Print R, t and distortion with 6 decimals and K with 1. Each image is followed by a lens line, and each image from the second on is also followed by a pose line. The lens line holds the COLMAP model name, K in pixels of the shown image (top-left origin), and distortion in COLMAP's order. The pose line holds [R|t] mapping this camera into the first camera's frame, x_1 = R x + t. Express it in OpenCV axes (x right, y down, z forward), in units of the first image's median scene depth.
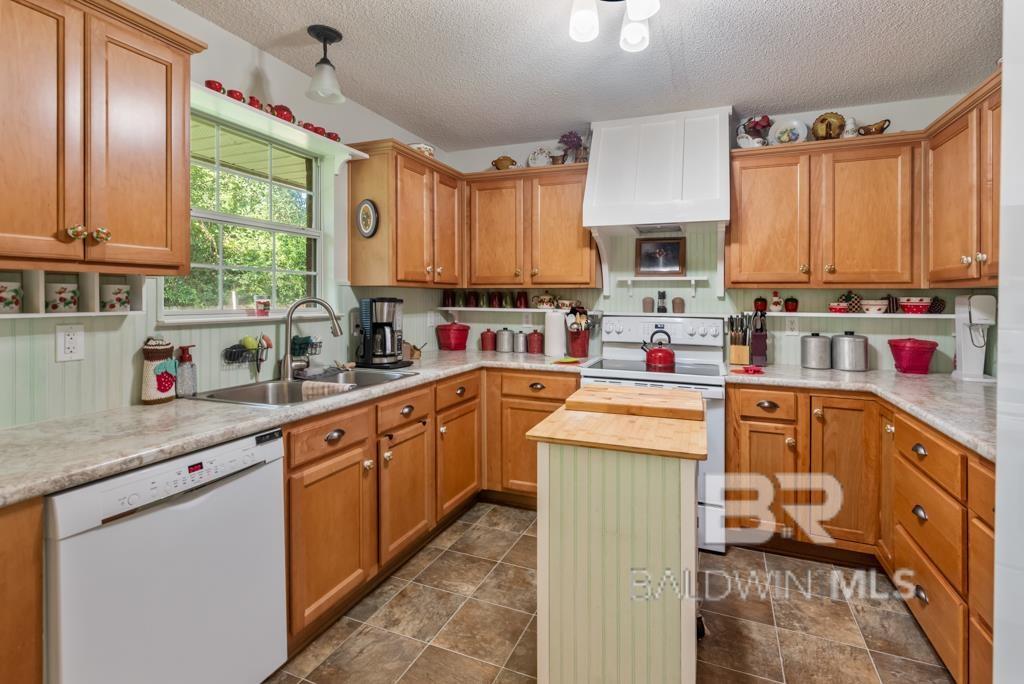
lens RADIAL K [[475.1, 0, 537.4], [0, 475.1, 294.7], [0, 0, 1]] dist [0.003232, -0.000869]
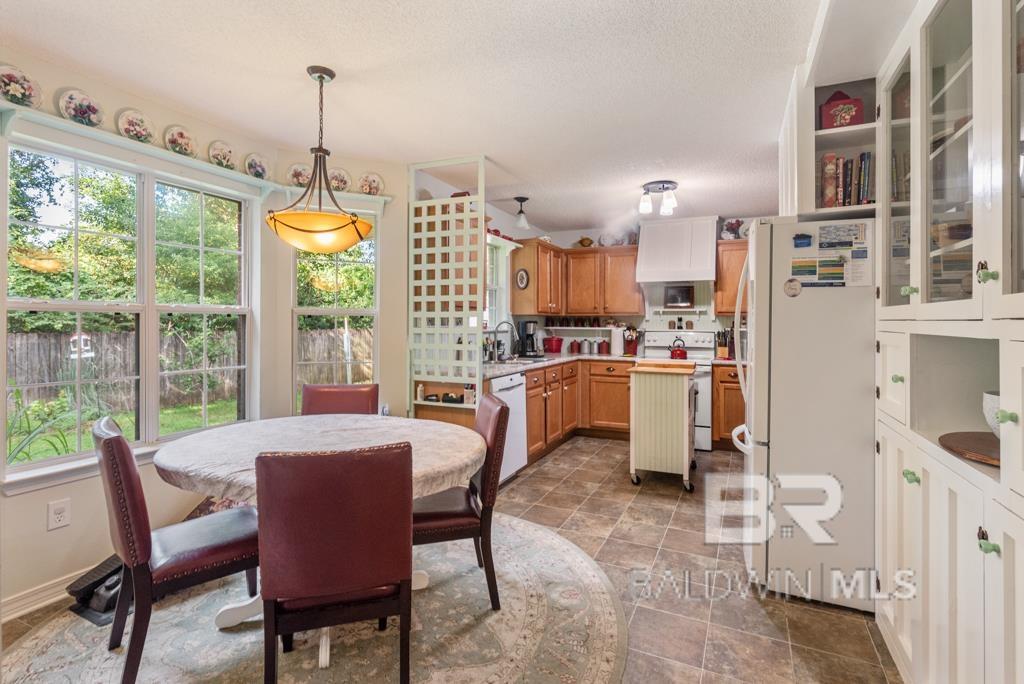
lens RADIAL K [[475.1, 0, 536.3], [0, 475.1, 325.3], [0, 0, 1]] dist [0.003232, -0.000869]
pose [[0.998864, -0.001789, -0.047620, -0.186234], [0.002256, 0.999950, 0.009752, 0.004426], [0.047600, -0.009848, 0.998818, -0.788315]]
